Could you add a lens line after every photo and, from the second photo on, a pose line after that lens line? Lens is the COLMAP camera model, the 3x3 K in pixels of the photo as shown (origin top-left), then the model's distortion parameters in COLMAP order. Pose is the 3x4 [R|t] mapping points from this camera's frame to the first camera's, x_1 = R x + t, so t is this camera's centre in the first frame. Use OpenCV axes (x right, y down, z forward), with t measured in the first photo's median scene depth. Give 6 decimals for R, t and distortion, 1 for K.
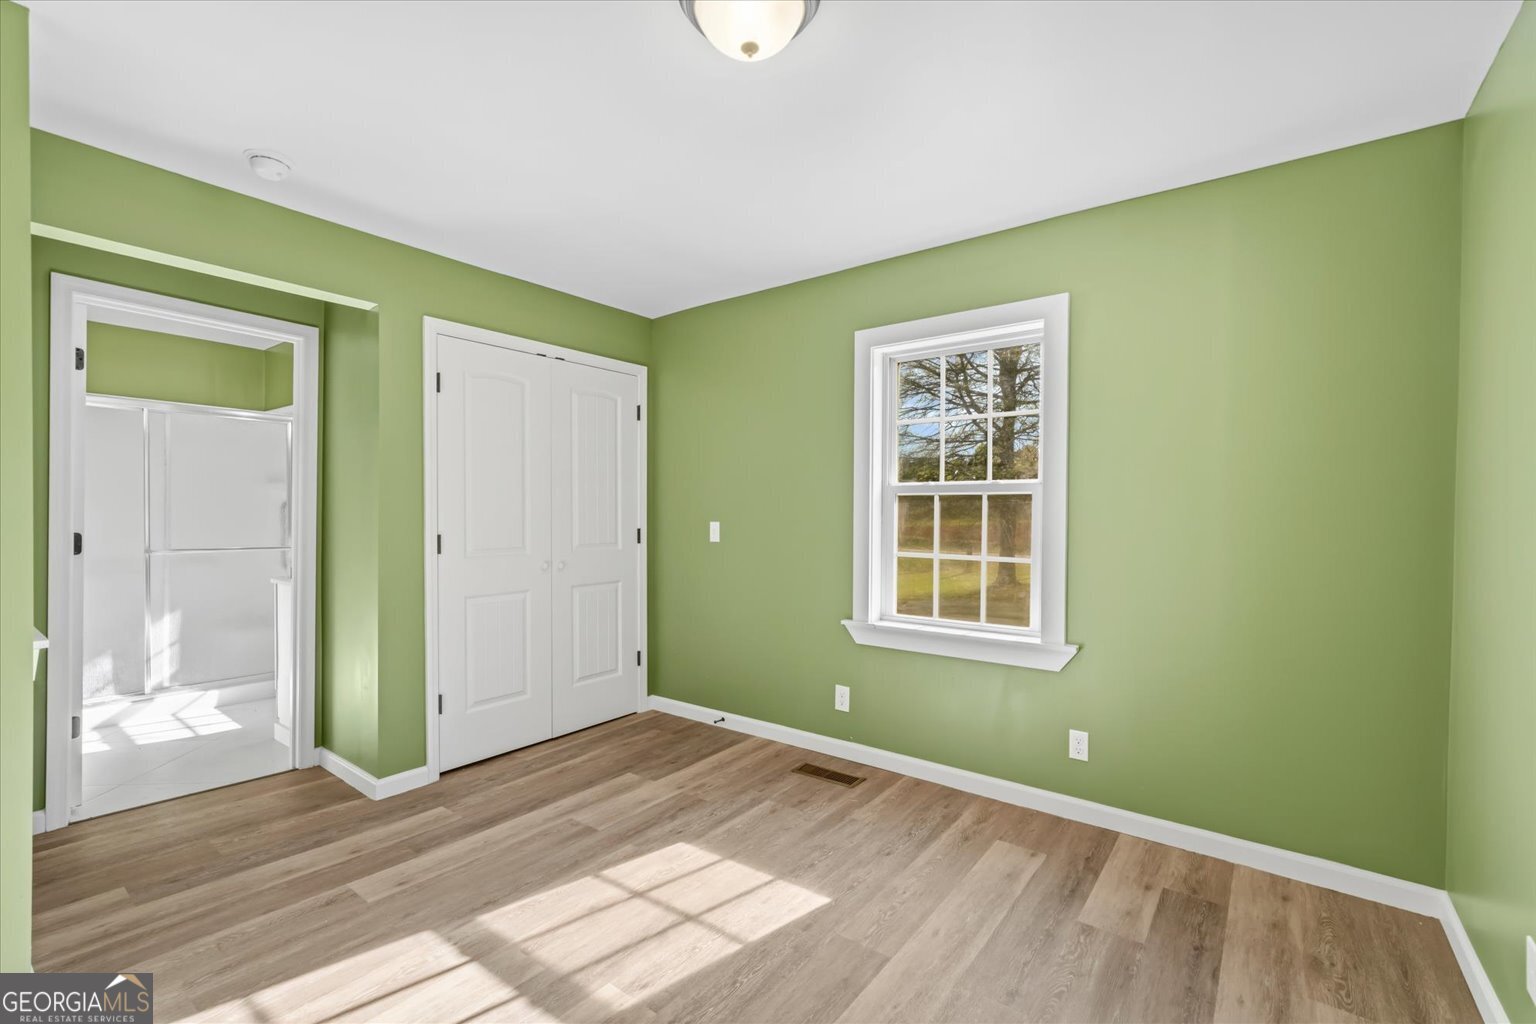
lens RADIAL K [[718.4, 0, 761.4], [0, 718.4, 516.2], [0, 0, 1]] dist [0.000822, 0.000682]
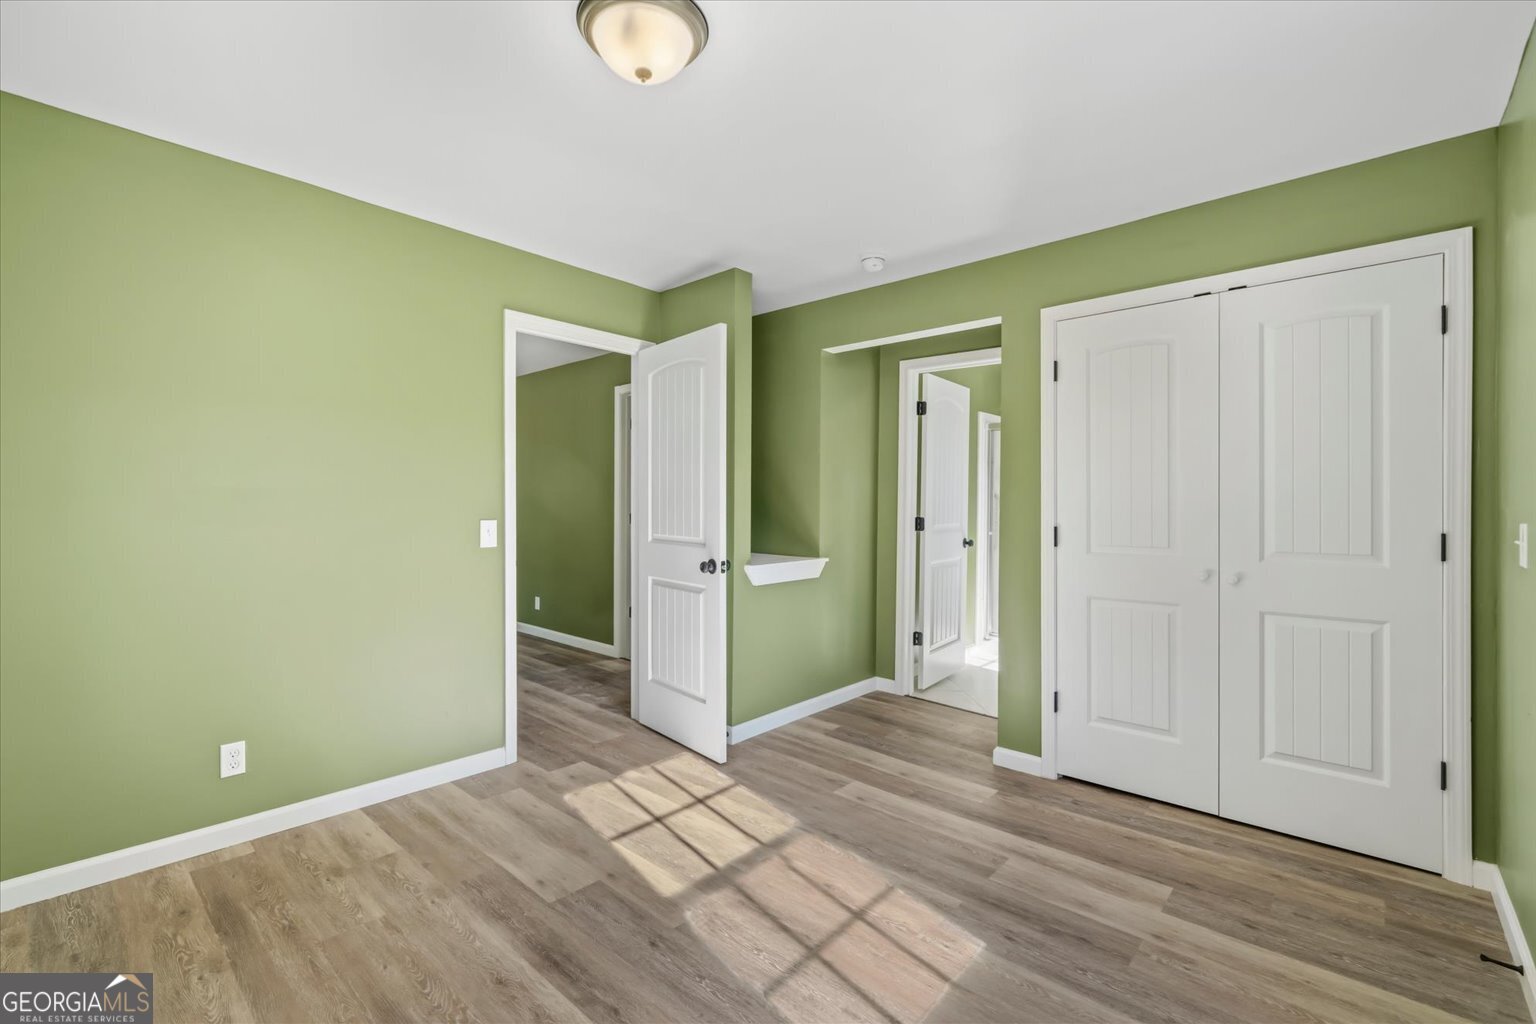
lens RADIAL K [[719.1, 0, 764.8], [0, 719.1, 498.9], [0, 0, 1]] dist [-0.001791, 0.000492]
pose [[-0.148047, -0.010078, -0.988929, 0.577894], [-0.007998, 0.999928, -0.008993, -0.000228], [0.988948, 0.006578, -0.148117, 0.760602]]
